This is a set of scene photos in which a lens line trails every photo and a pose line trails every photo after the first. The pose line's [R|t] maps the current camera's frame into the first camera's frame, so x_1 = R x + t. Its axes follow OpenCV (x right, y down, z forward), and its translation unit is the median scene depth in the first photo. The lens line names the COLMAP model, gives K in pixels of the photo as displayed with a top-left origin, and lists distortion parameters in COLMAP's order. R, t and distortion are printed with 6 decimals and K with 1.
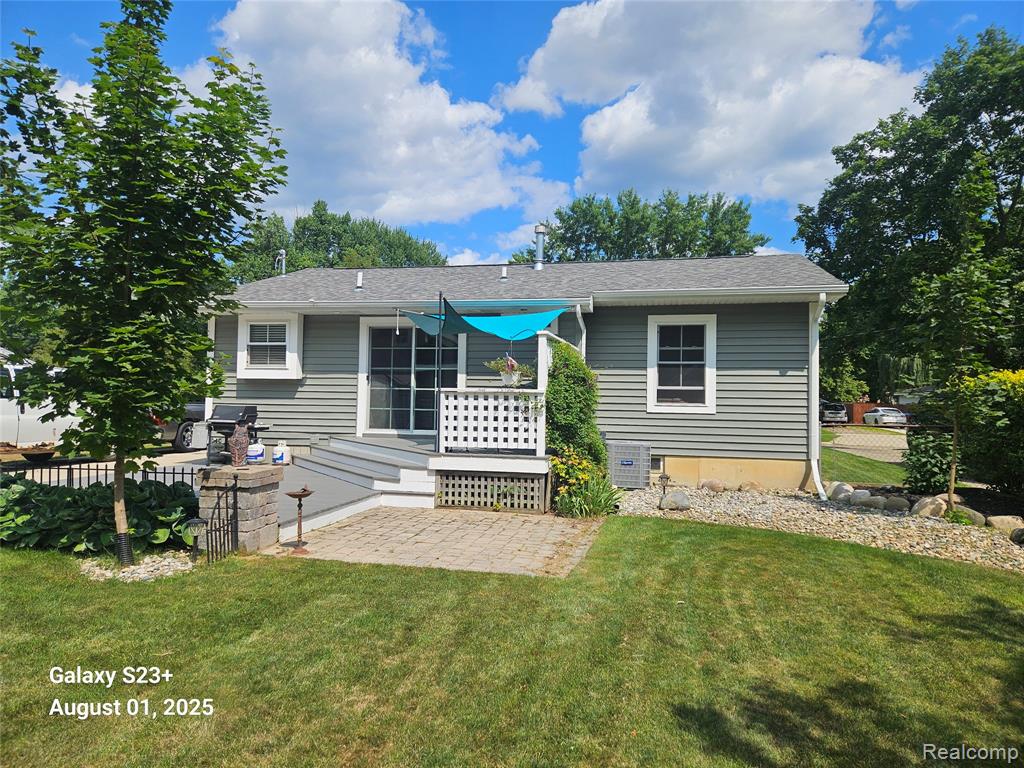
lens RADIAL K [[693.3, 0, 503.1], [0, 693.3, 390.0], [0, 0, 1]] dist [0.060985, -0.050718]
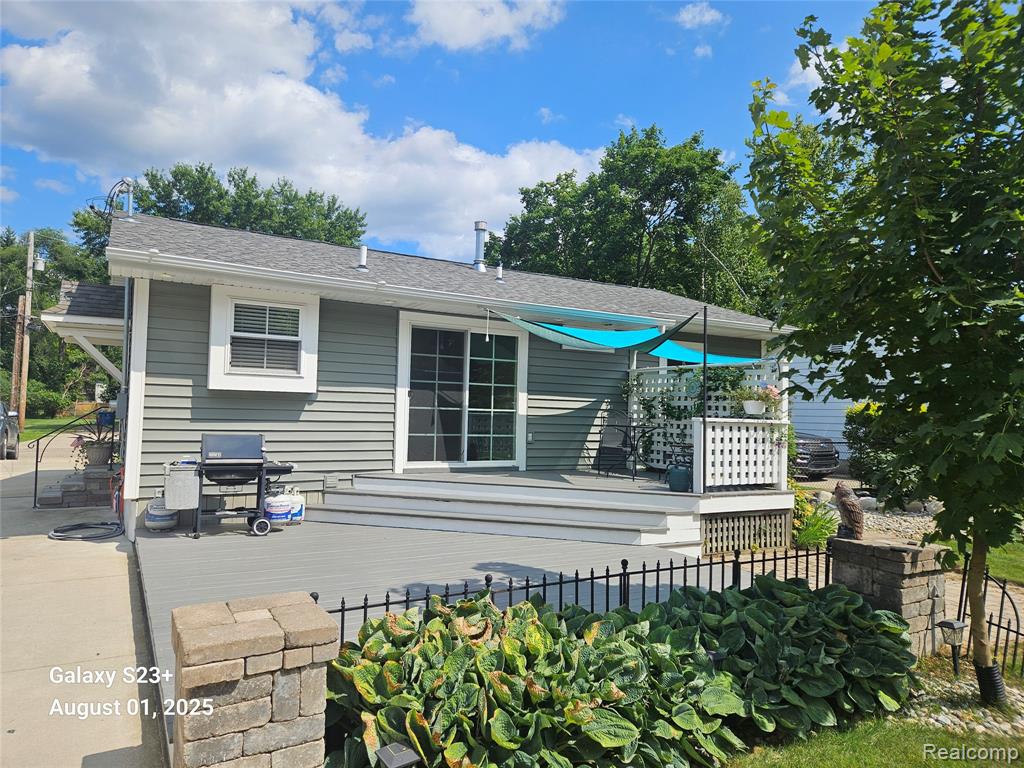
lens RADIAL K [[693.3, 0, 508.0], [0, 693.3, 380.8], [0, 0, 1]] dist [0.060985, -0.050718]
pose [[0.731734, 0.032269, 0.680826, -0.621890], [-0.024808, 0.999478, -0.020709, -0.018245], [-0.681139, -0.001736, 0.732152, 0.383962]]
